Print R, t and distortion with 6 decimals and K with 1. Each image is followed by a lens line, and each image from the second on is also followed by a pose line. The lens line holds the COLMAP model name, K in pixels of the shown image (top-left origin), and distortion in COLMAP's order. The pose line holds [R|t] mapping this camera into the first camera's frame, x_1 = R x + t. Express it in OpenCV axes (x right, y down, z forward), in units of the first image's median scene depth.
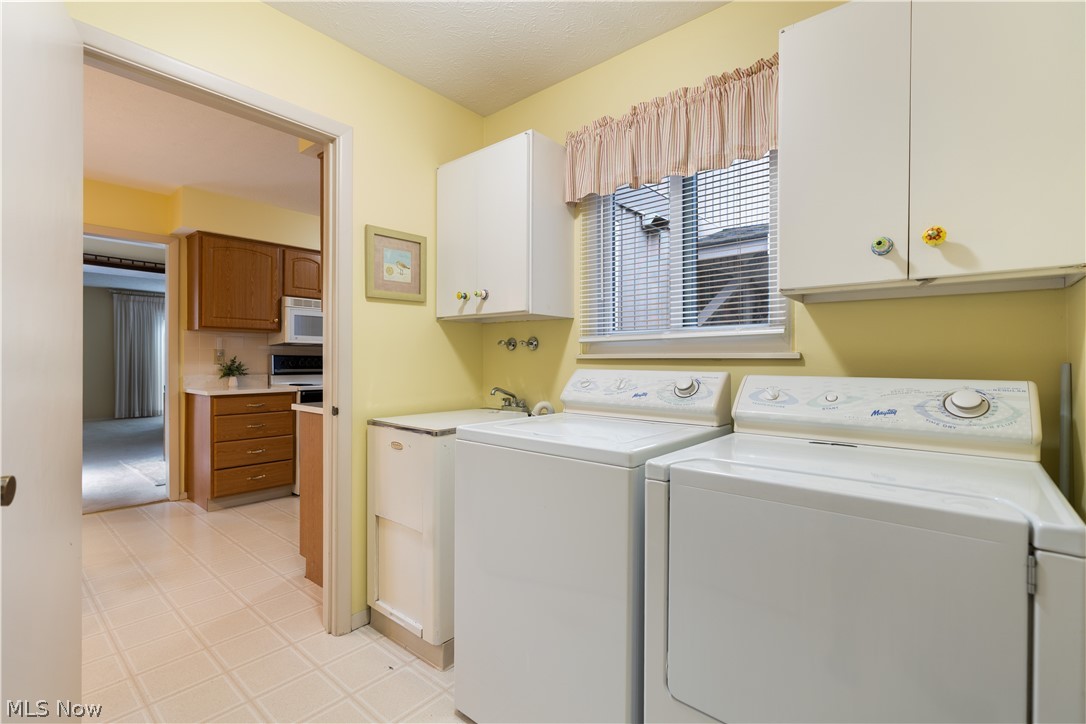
lens RADIAL K [[482.8, 0, 541.8], [0, 482.8, 359.0], [0, 0, 1]] dist [-0.001202, 0.000899]
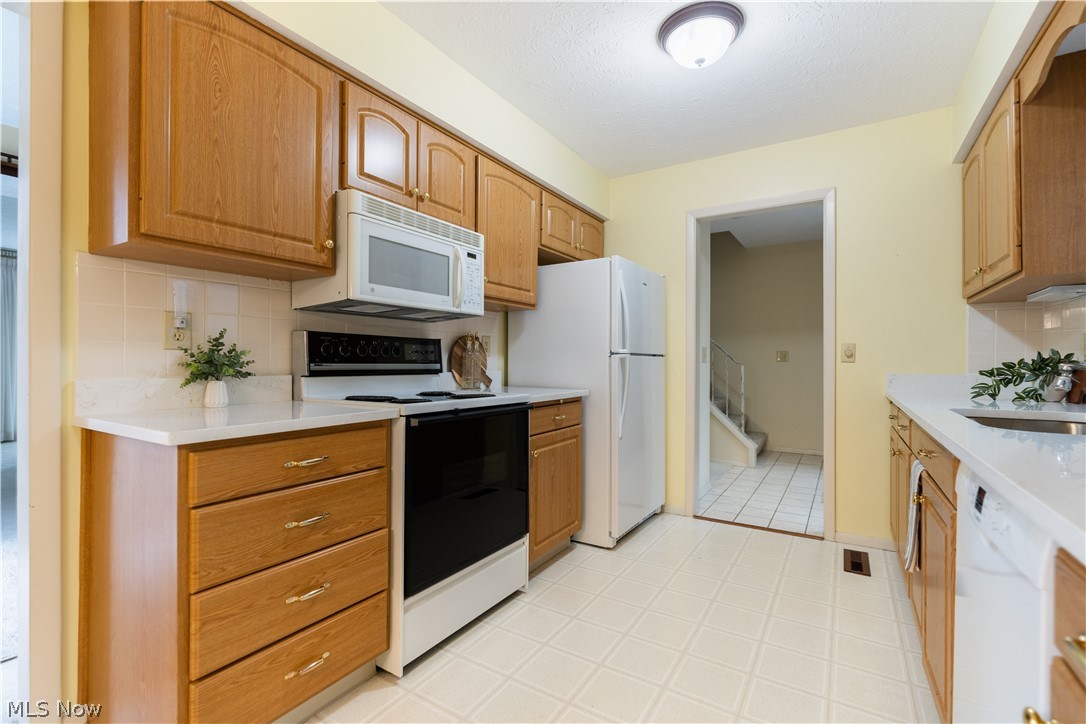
lens RADIAL K [[482.8, 0, 541.8], [0, 482.8, 359.0], [0, 0, 1]] dist [-0.001202, 0.000899]
pose [[0.990192, 0.002985, 0.139678, -0.435505], [-0.003128, 0.999995, 0.000799, 0.017343], [-0.139675, -0.001228, 0.990197, 0.576564]]
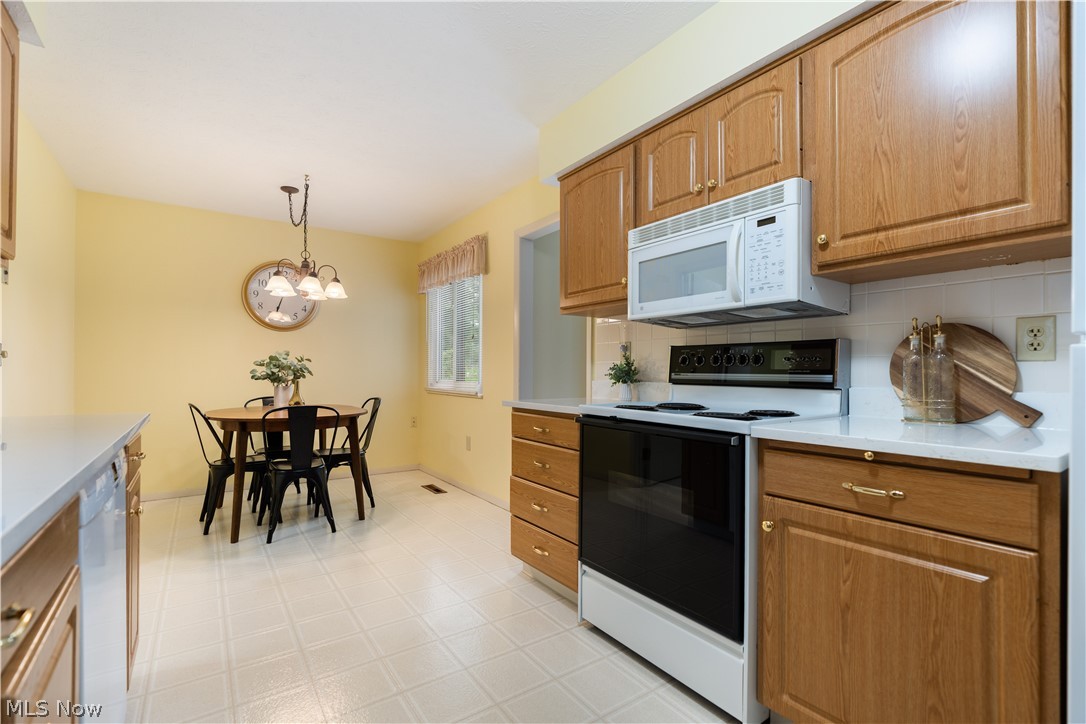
lens RADIAL K [[486.5, 0, 548.4], [0, 486.5, 370.1], [0, 0, 1]] dist [-0.006649, 0.000604]
pose [[-0.242178, -0.008327, -0.970196, -0.007031], [-0.000496, 0.999964, -0.008459, 0.023926], [0.970232, -0.001567, -0.242174, 1.066615]]
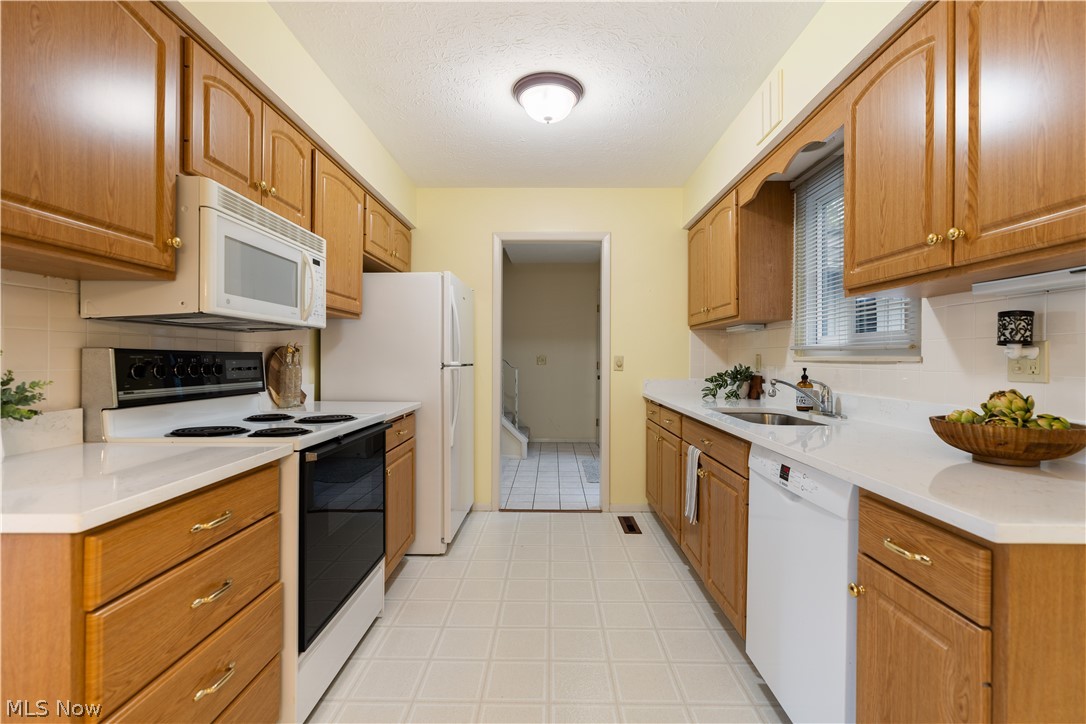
lens RADIAL K [[482.8, 0, 541.8], [0, 482.8, 359.0], [0, 0, 1]] dist [-0.001202, 0.000899]
pose [[0.775427, 0.000635, 0.631437, -0.574490], [-0.005489, 0.999968, 0.005734, -0.004831], [-0.631414, -0.007912, 0.775406, 0.600750]]
